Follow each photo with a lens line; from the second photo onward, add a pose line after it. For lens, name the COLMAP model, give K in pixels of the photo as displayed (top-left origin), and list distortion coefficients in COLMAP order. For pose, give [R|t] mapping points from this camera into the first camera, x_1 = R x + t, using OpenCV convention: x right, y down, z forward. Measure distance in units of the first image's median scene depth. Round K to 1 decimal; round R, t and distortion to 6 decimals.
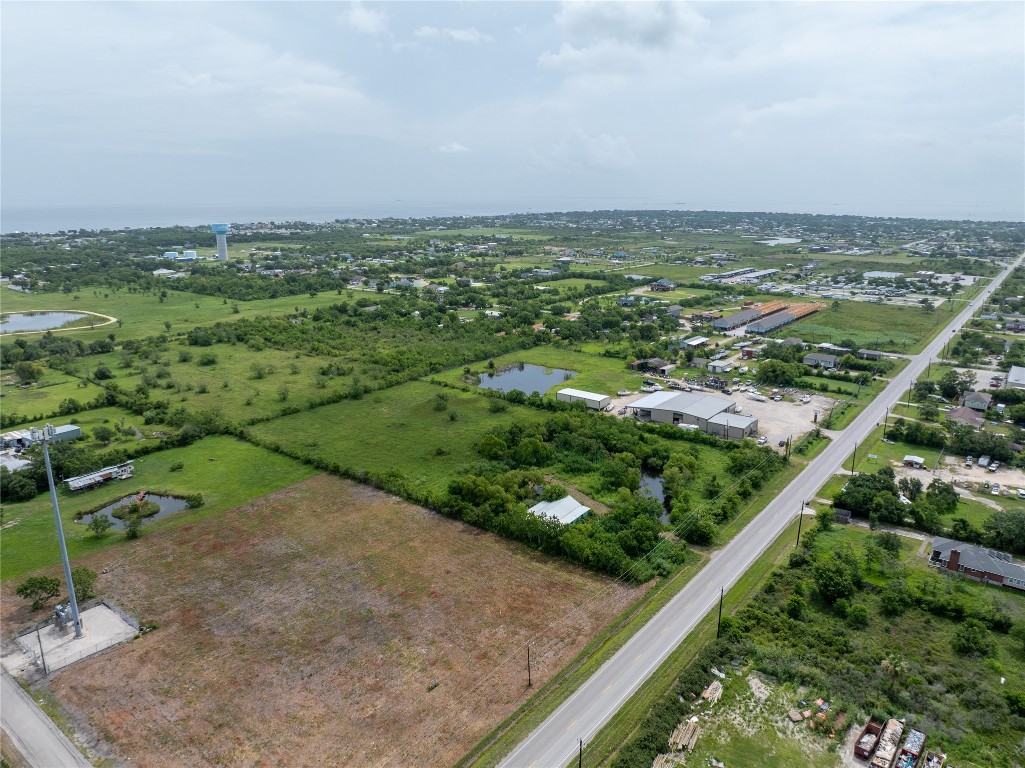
lens RADIAL K [[719.4, 0, 512.5], [0, 719.4, 384.0], [0, 0, 1]] dist [-0.029440, -0.001470]
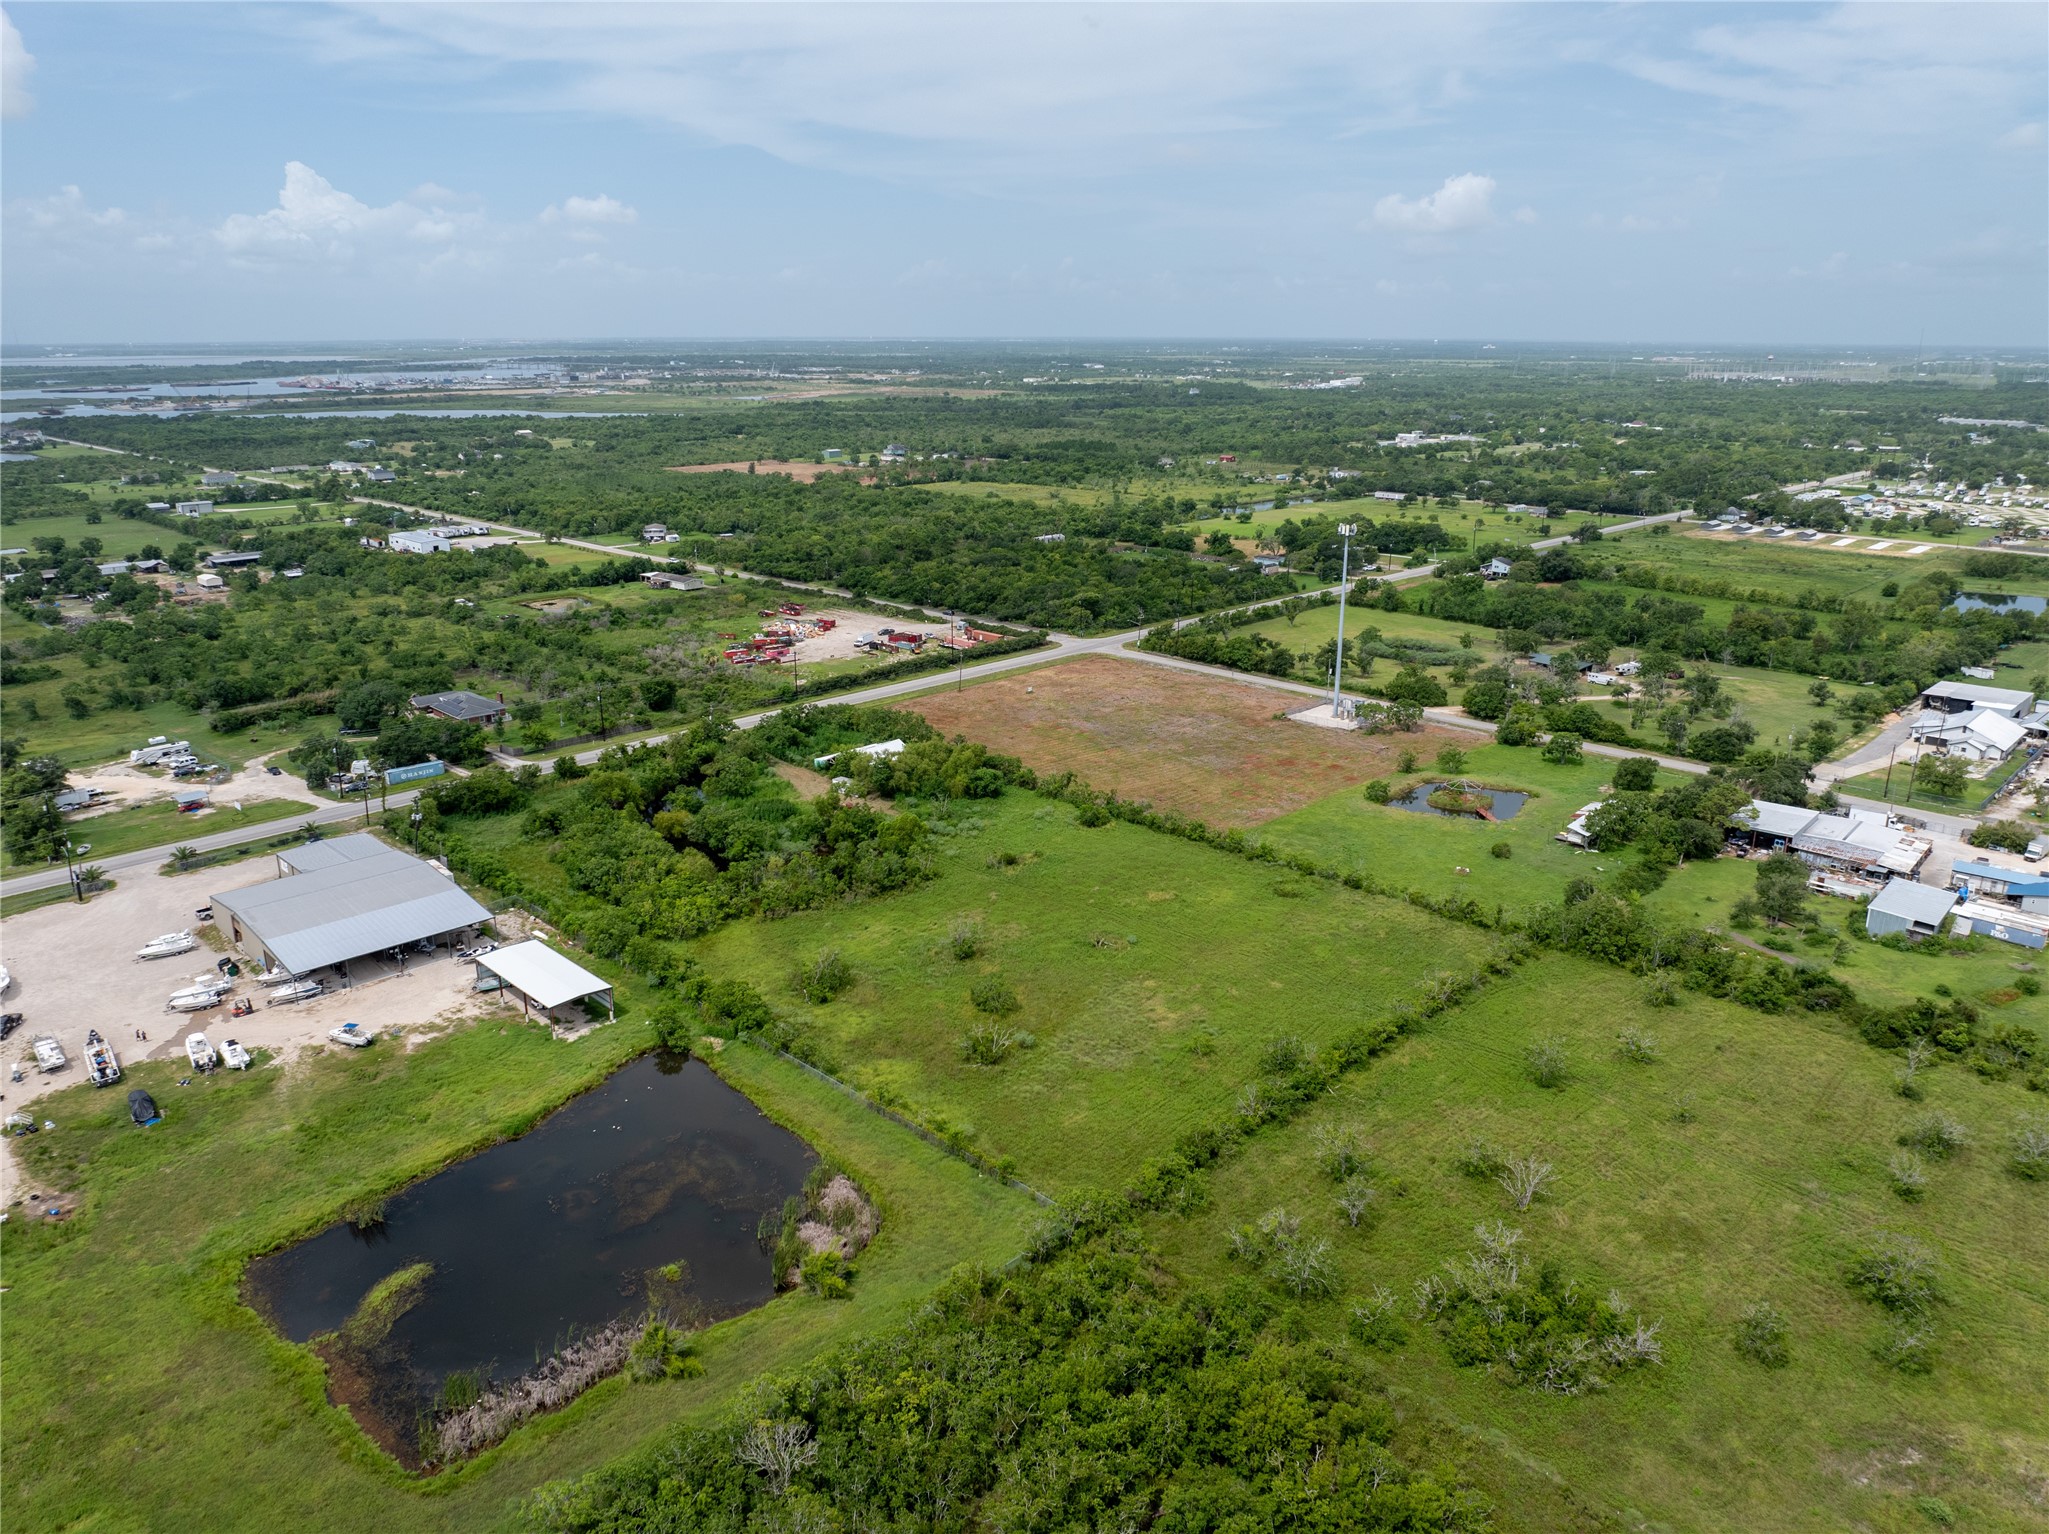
lens RADIAL K [[1438.1, 0, 1024.5], [0, 1438.1, 767.0], [0, 0, 1]] dist [-0.029440, -0.001470]
pose [[-0.992863, -0.038008, 0.113040, -0.206681], [0.028086, 0.846674, 0.531371, -0.450902], [-0.115904, 0.530753, -0.839564, 1.672811]]
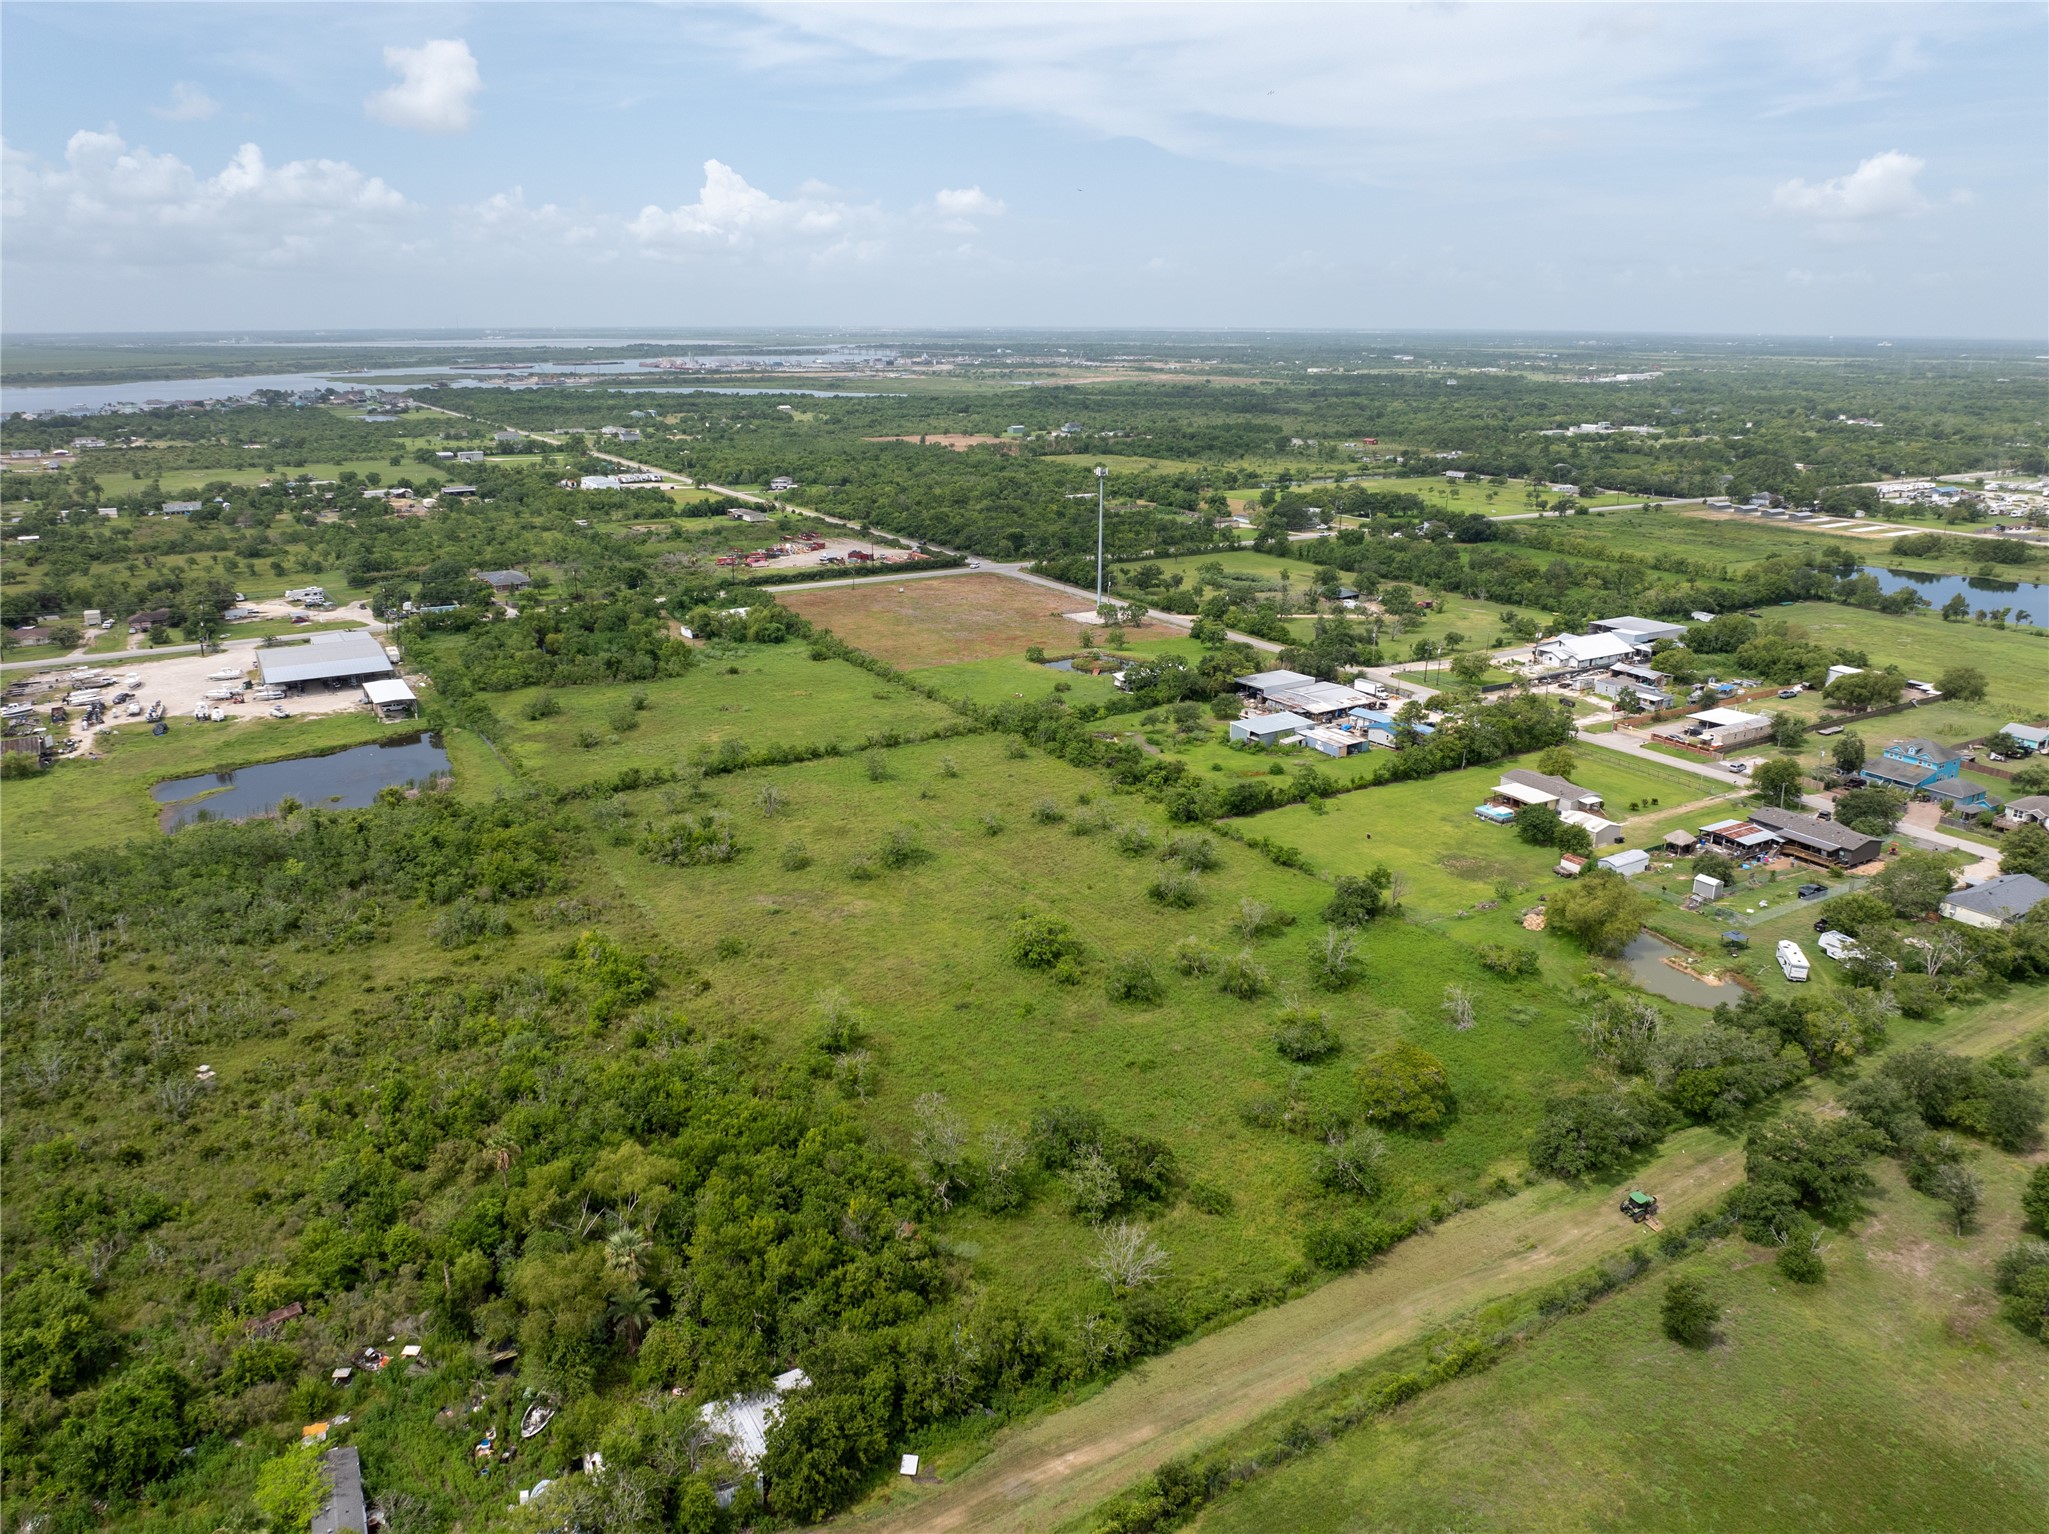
lens RADIAL K [[1487.0, 0, 1019.2], [0, 1487.0, 703.2], [0, 0, 1]] dist [-0.052775, 0.044336]
pose [[-0.931275, -0.096943, 0.351181, -0.851918], [0.090213, 0.872562, 0.480101, -0.540909], [-0.352970, 0.478788, -0.803850, 1.991517]]
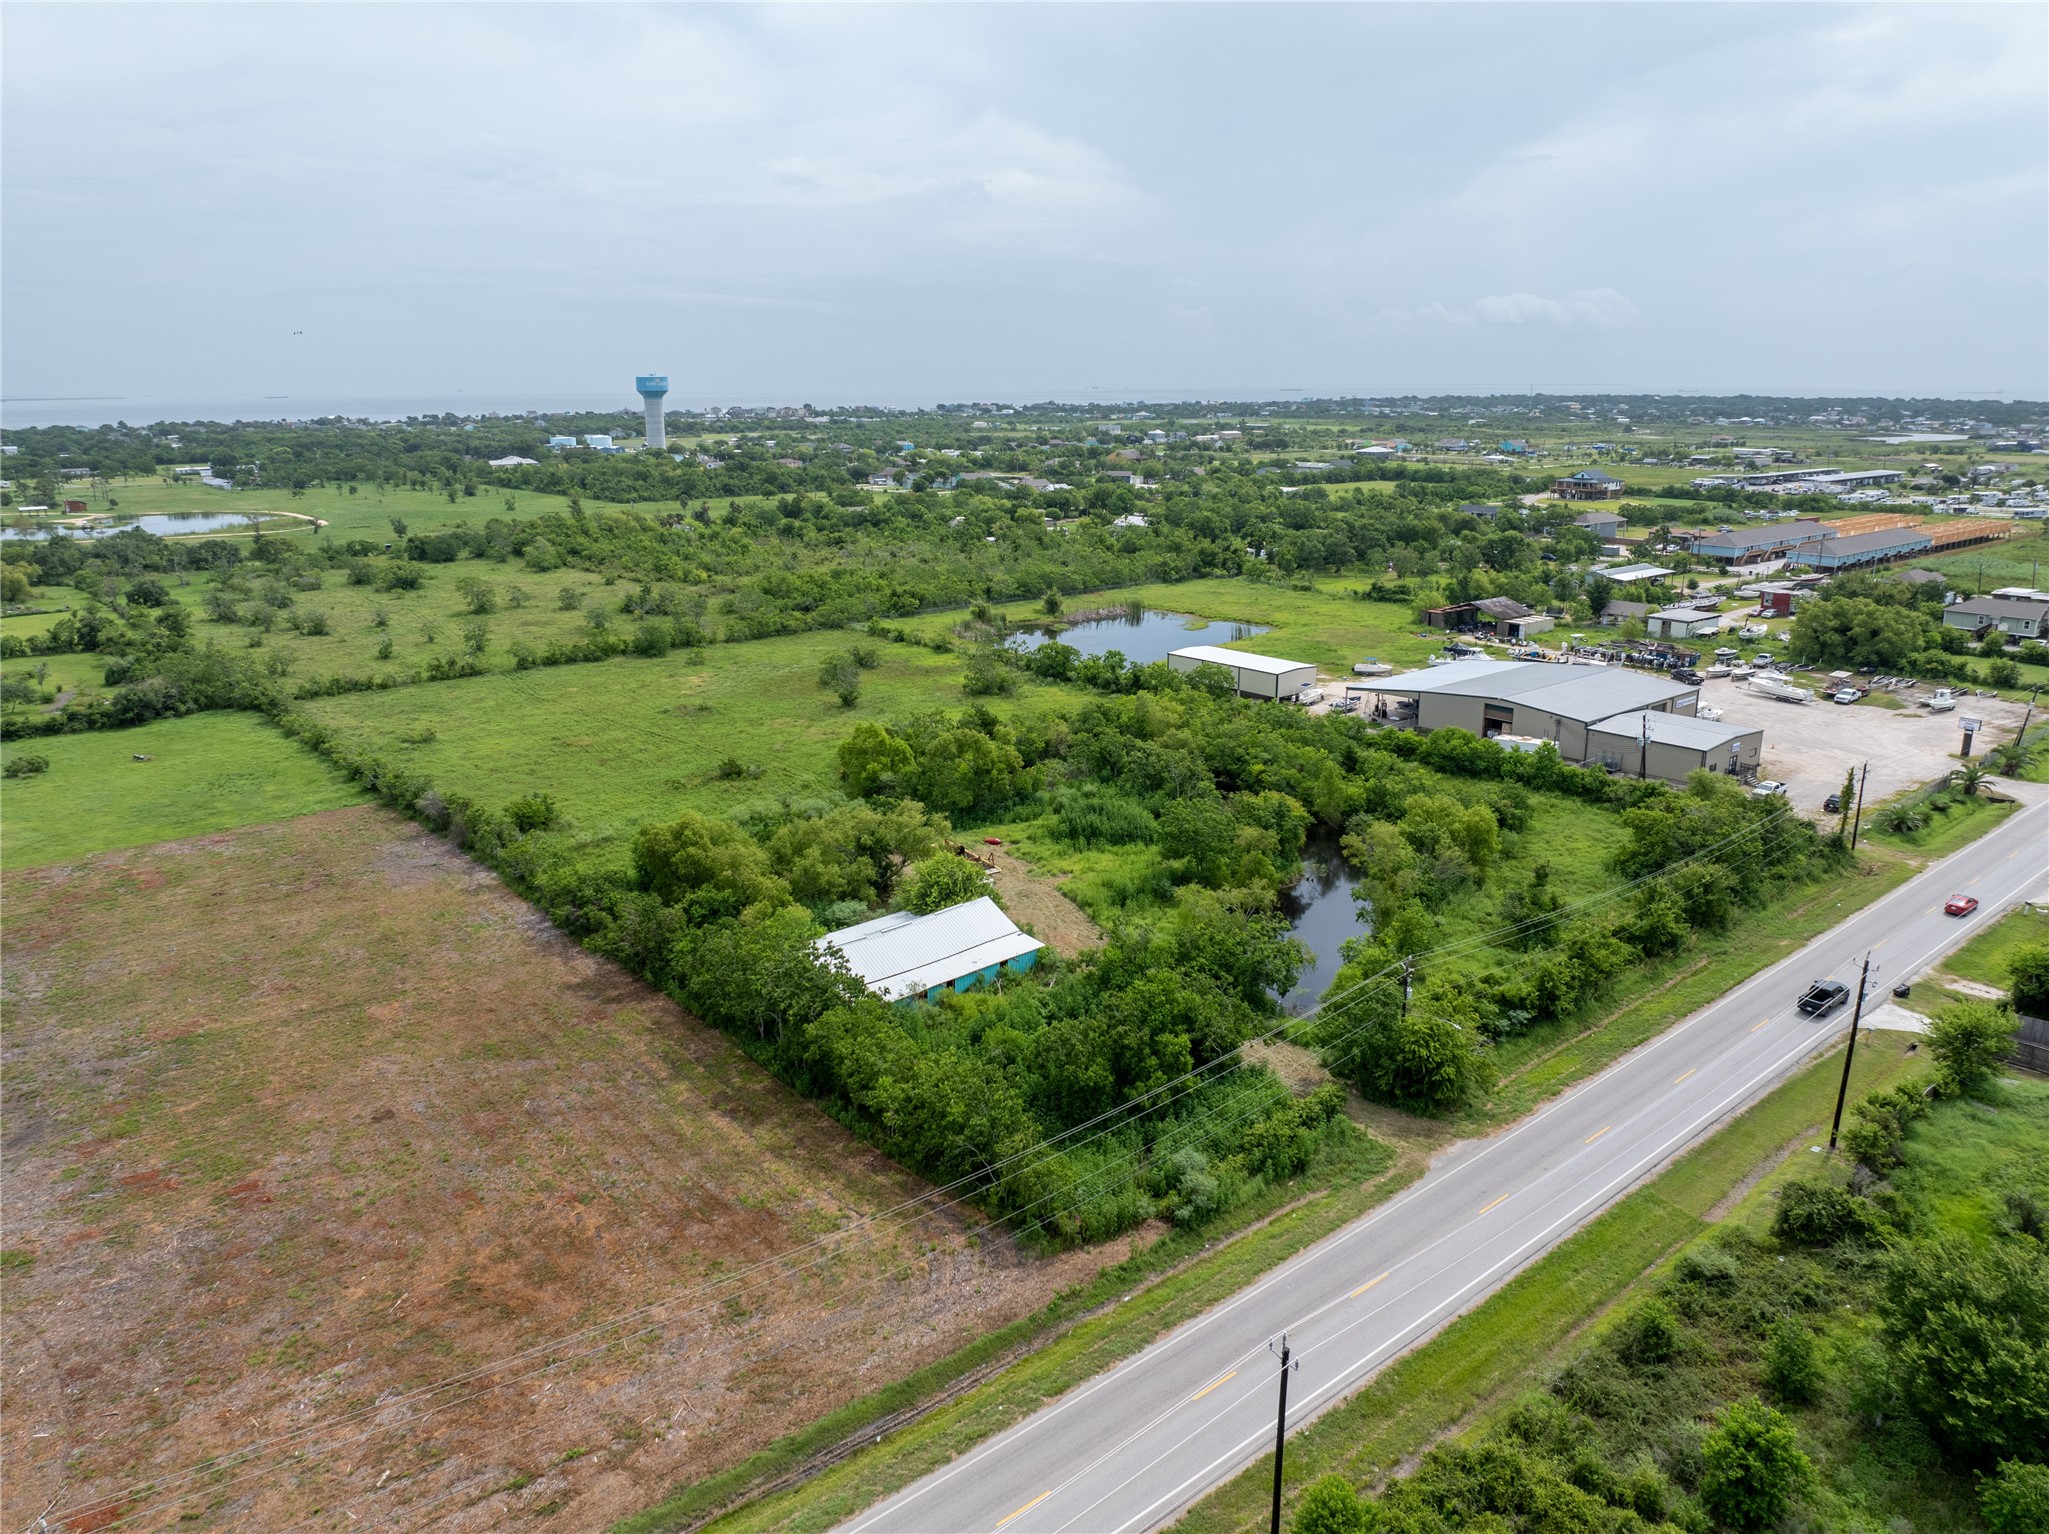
lens RADIAL K [[1439.0, 0, 1024.5], [0, 1439.0, 767.0], [0, 0, 1]] dist [-0.043306, 0.003518]
pose [[0.978759, 0.047029, -0.199548, 0.157038], [-0.046467, 0.998892, 0.007498, 0.075938], [0.199680, 0.001934, 0.979859, 0.342299]]
